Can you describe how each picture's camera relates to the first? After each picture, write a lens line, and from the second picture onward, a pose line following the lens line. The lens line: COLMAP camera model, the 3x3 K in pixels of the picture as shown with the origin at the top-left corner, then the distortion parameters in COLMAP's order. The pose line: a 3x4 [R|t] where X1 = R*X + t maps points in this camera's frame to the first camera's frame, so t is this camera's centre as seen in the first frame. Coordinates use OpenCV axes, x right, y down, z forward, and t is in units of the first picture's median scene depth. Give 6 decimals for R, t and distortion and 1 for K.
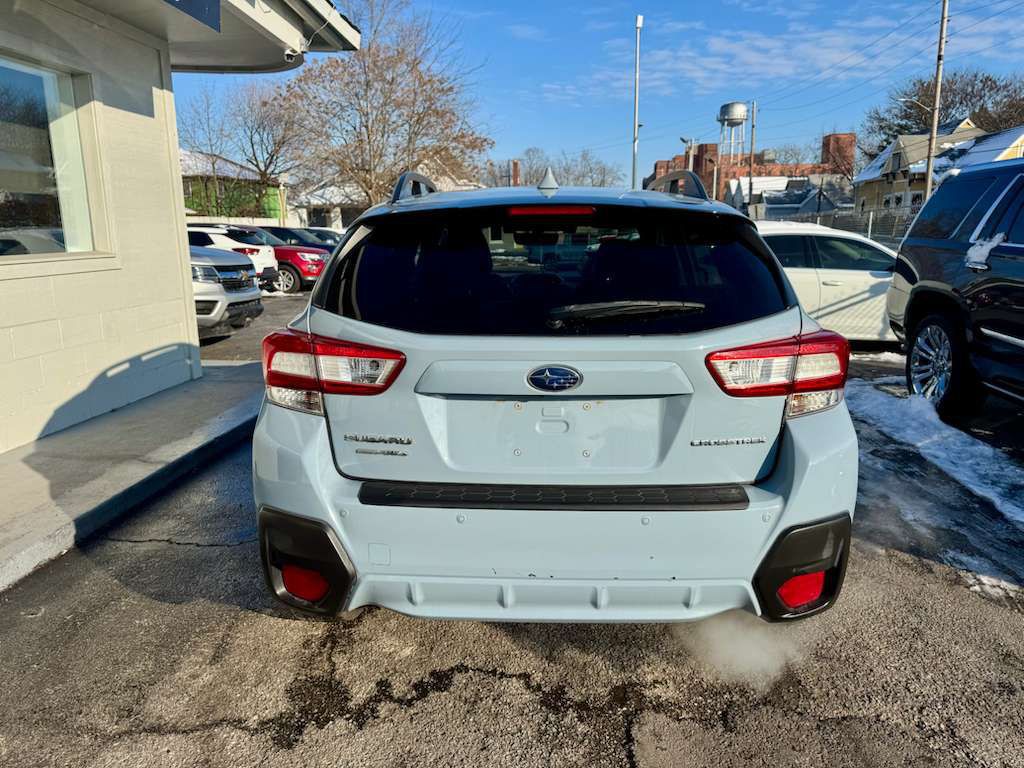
lens RADIAL K [[720.8, 0, 508.6], [0, 720.8, 389.7], [0, 0, 1]] dist [0.022944, -0.025841]
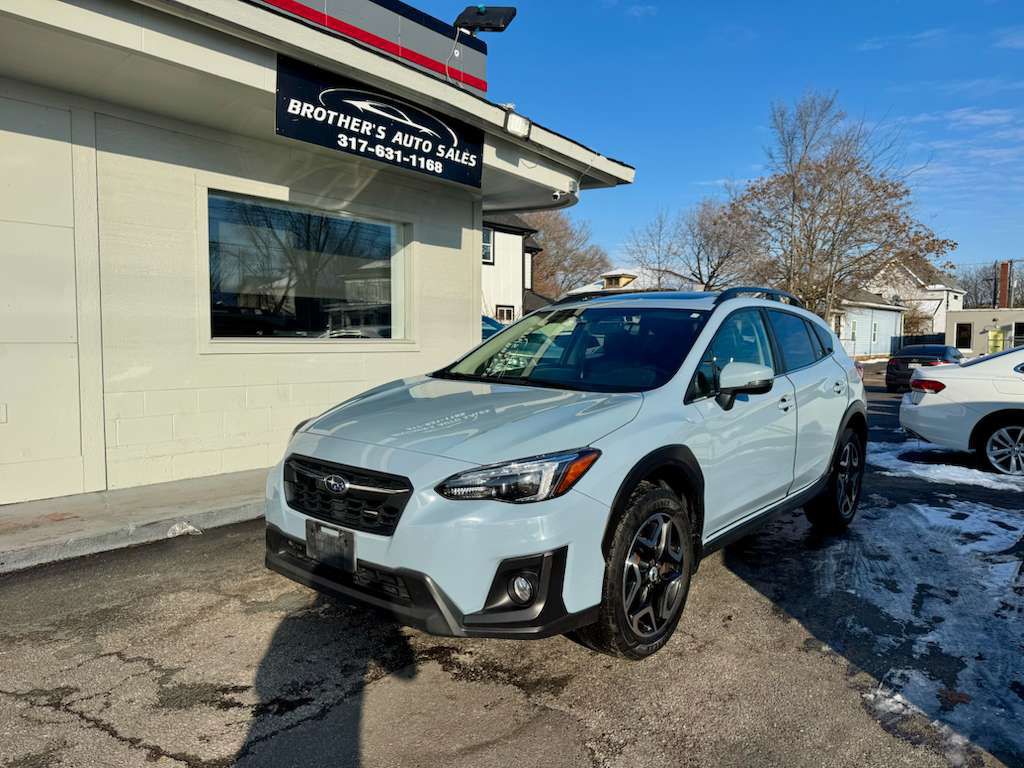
lens RADIAL K [[720.8, 0, 503.7], [0, 720.8, 385.3], [0, 0, 1]] dist [0.022944, -0.025841]
pose [[0.813738, 0.052229, -0.578880, 0.484118], [-0.139984, 0.984249, -0.107973, 0.030444], [0.564123, 0.168896, 0.808232, -0.048060]]
